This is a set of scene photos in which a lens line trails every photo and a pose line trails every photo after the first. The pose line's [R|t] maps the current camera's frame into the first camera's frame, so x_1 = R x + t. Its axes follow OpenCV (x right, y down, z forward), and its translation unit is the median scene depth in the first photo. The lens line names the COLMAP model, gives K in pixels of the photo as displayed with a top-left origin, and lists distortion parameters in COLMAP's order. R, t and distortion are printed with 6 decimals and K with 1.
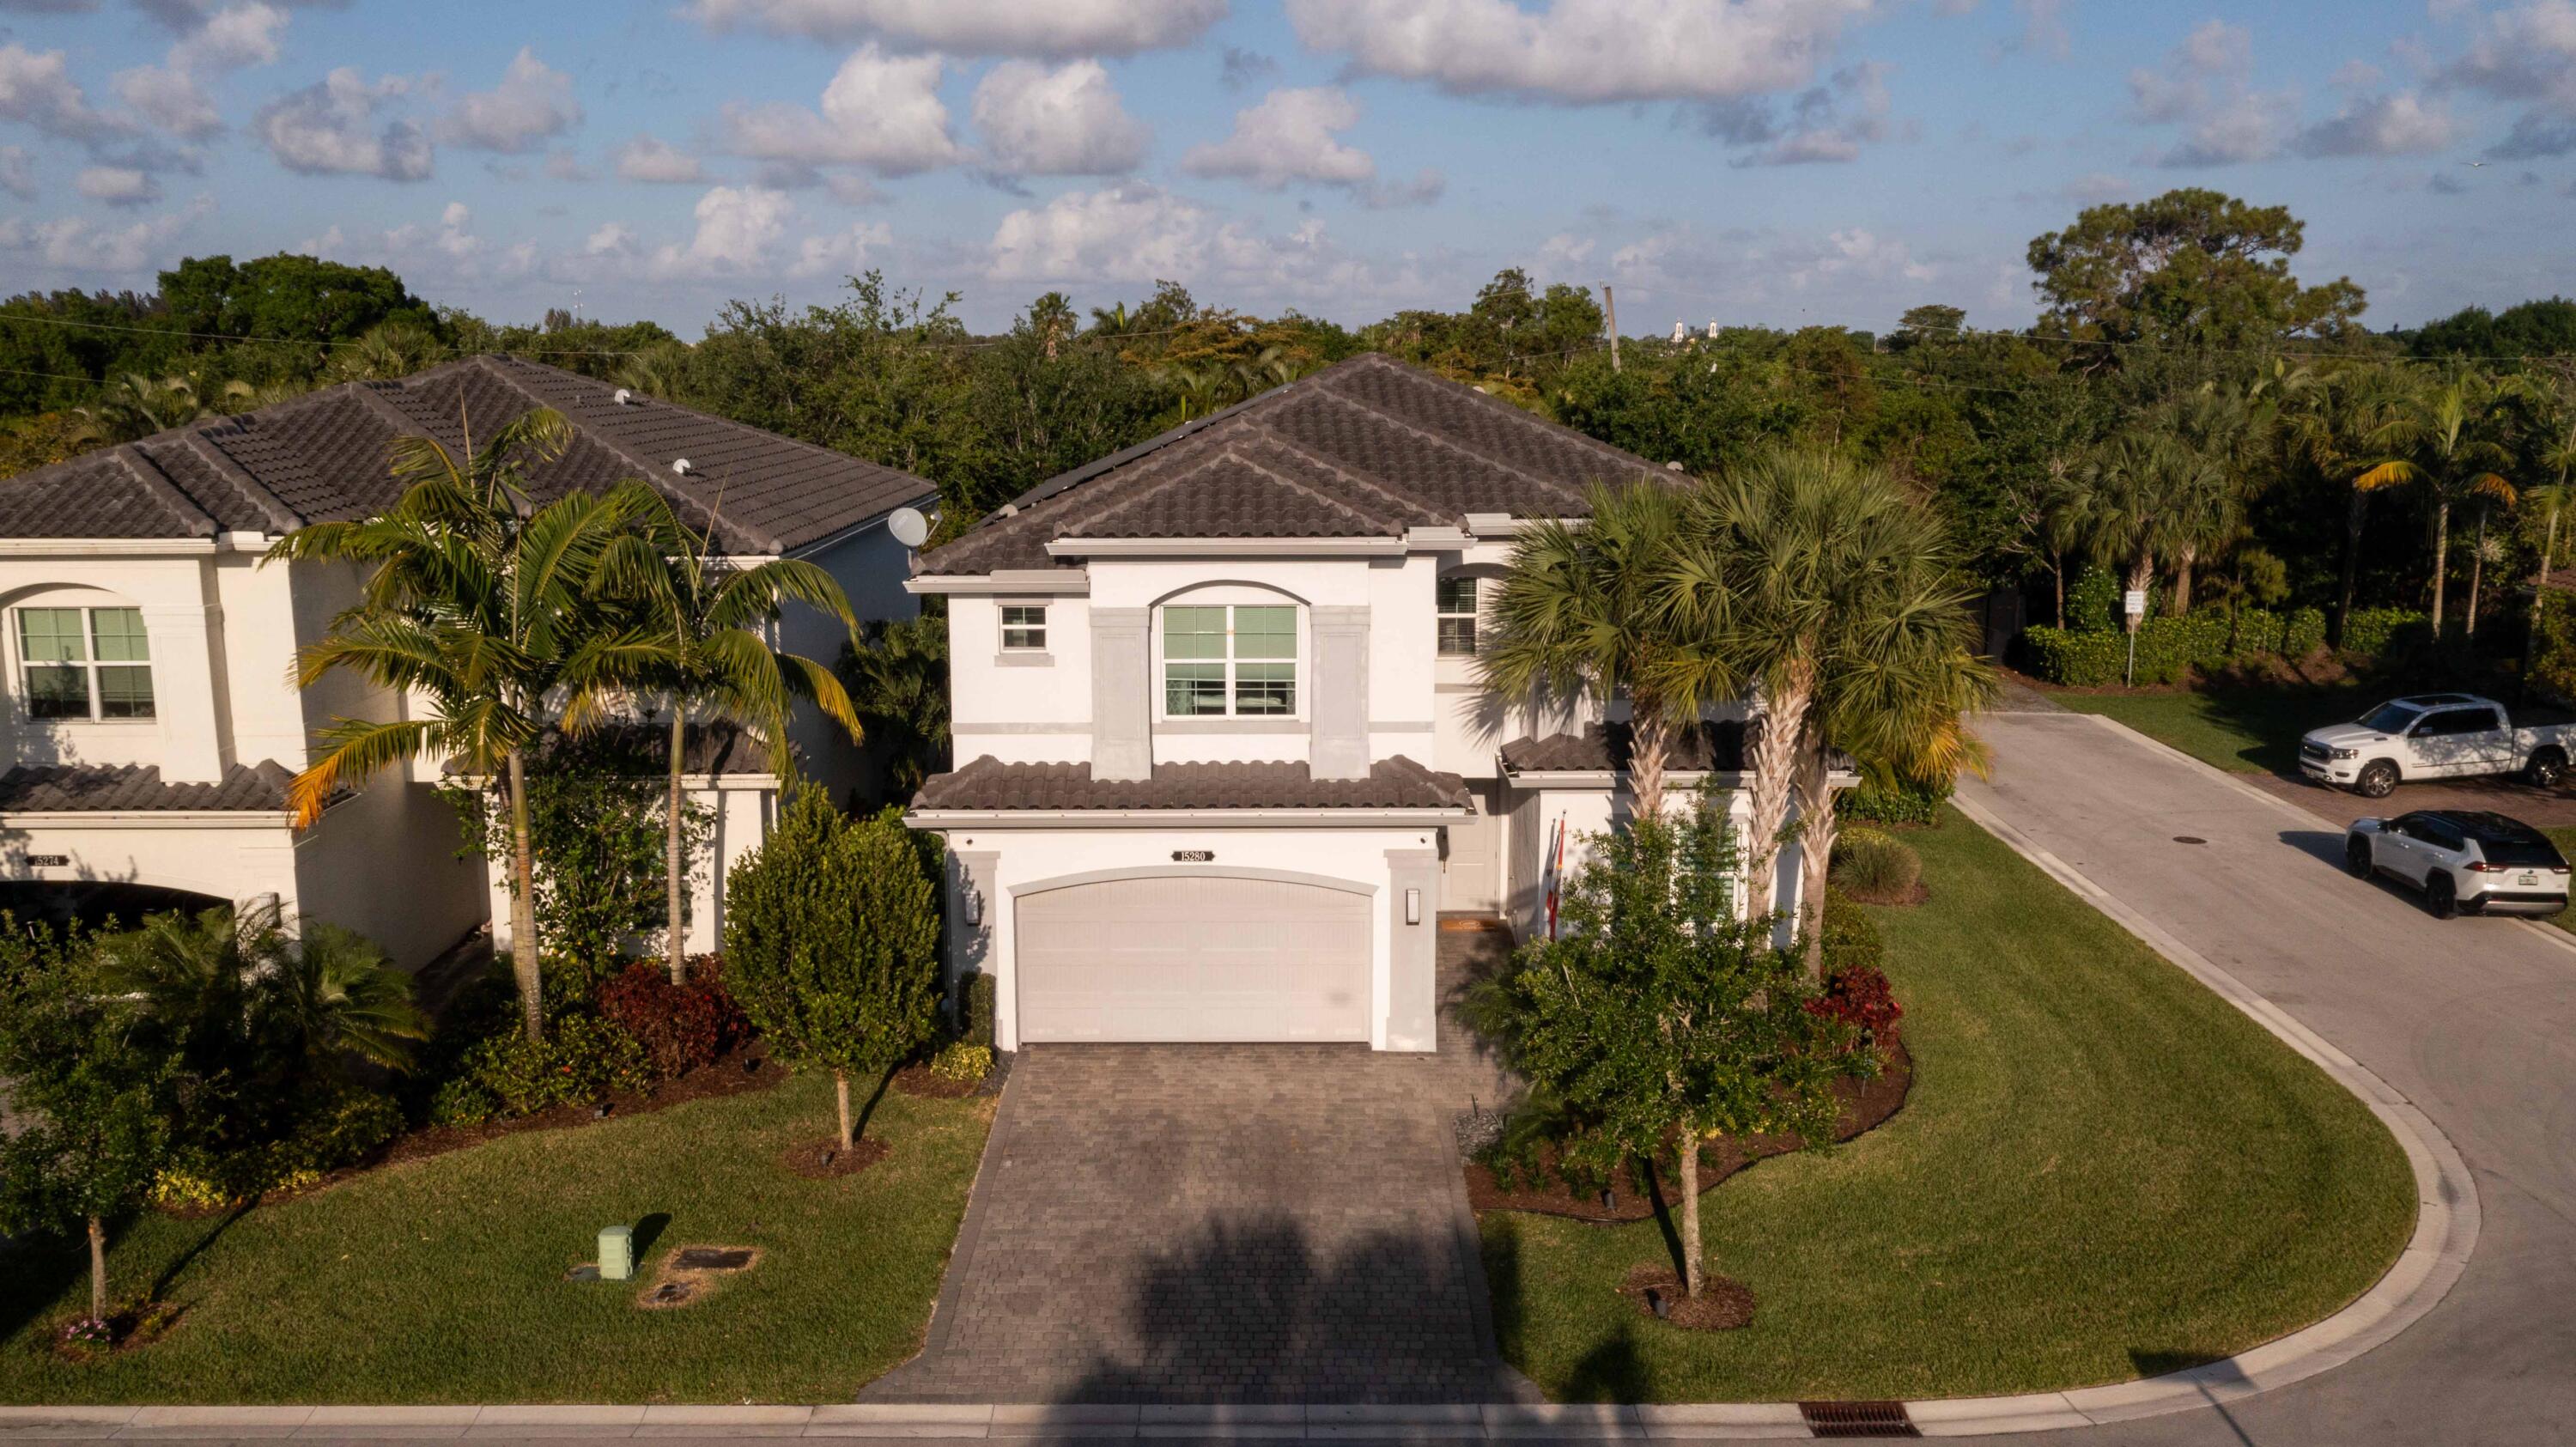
lens RADIAL K [[2029.2, 0, 1311.4], [0, 2029.2, 727.1], [0, 0, 1]] dist [0.001308, 0.005794]
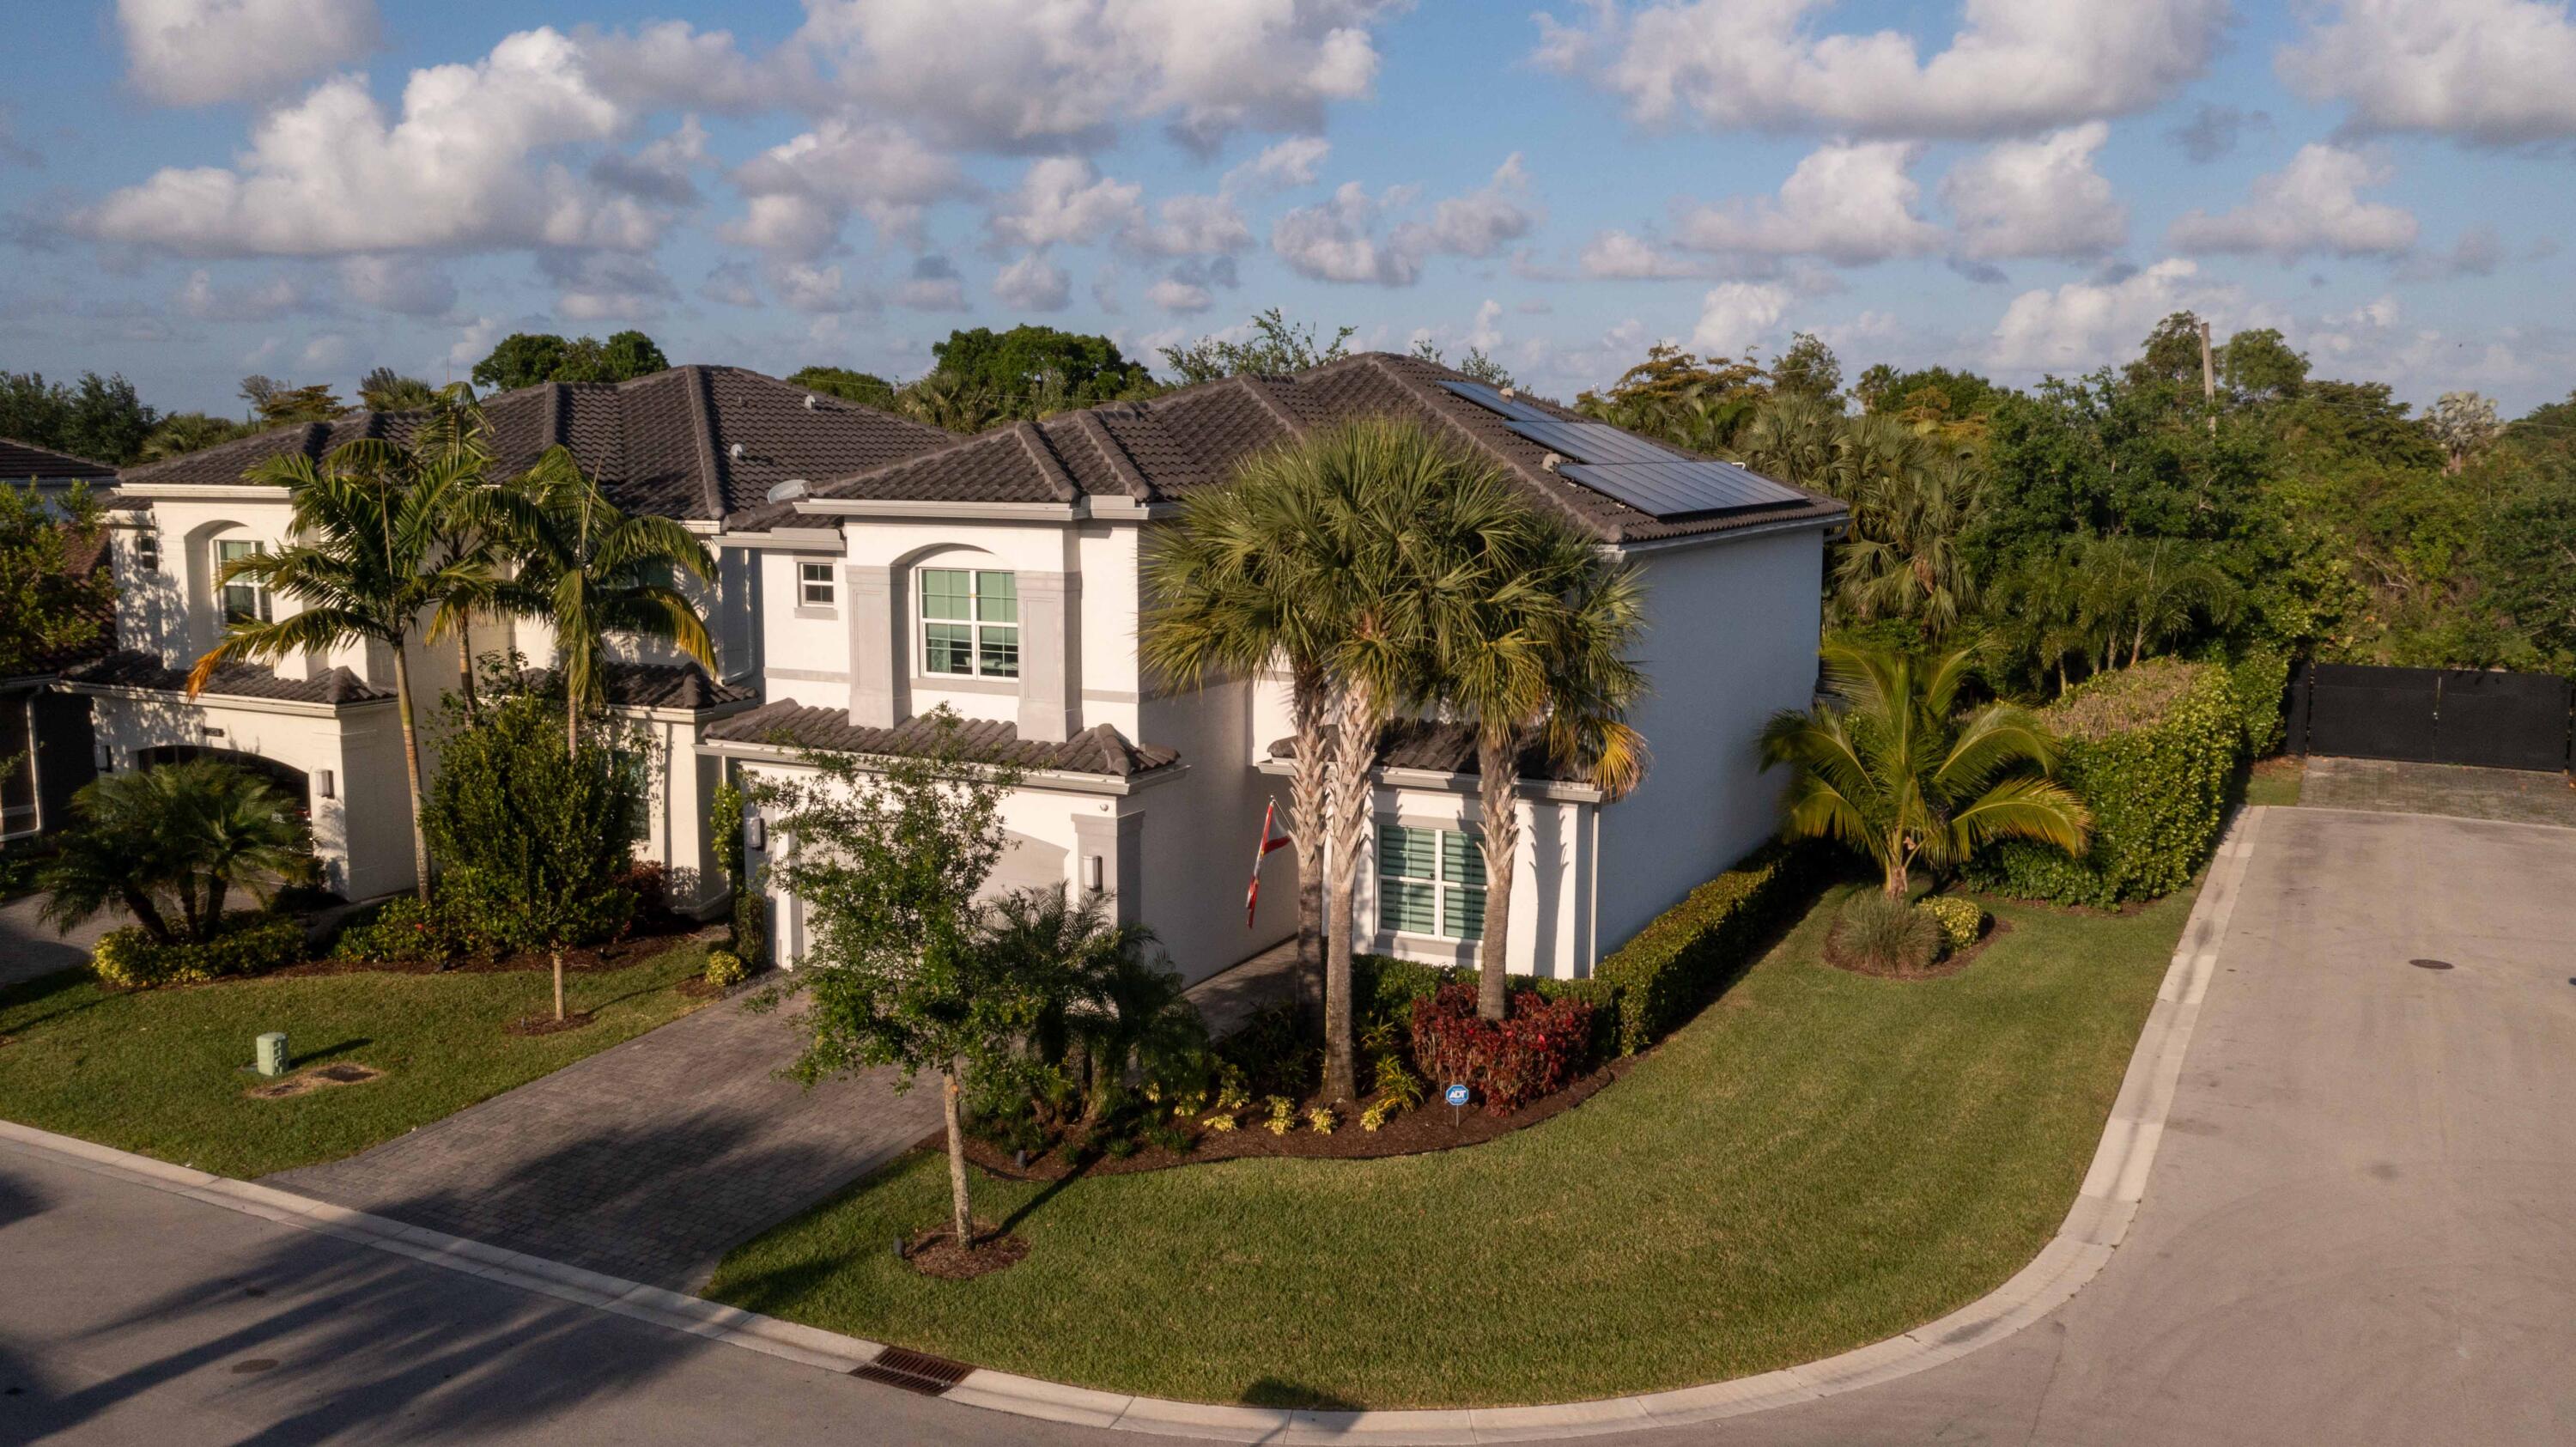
lens RADIAL K [[2029.2, 0, 1306.0], [0, 2029.2, 721.8], [0, 0, 1]] dist [0.001308, 0.005794]
pose [[0.889763, 0.066944, -0.451486, 0.596166], [-0.087444, 0.995864, -0.024670, 0.029525], [0.447968, 0.061430, 0.891937, 0.144460]]
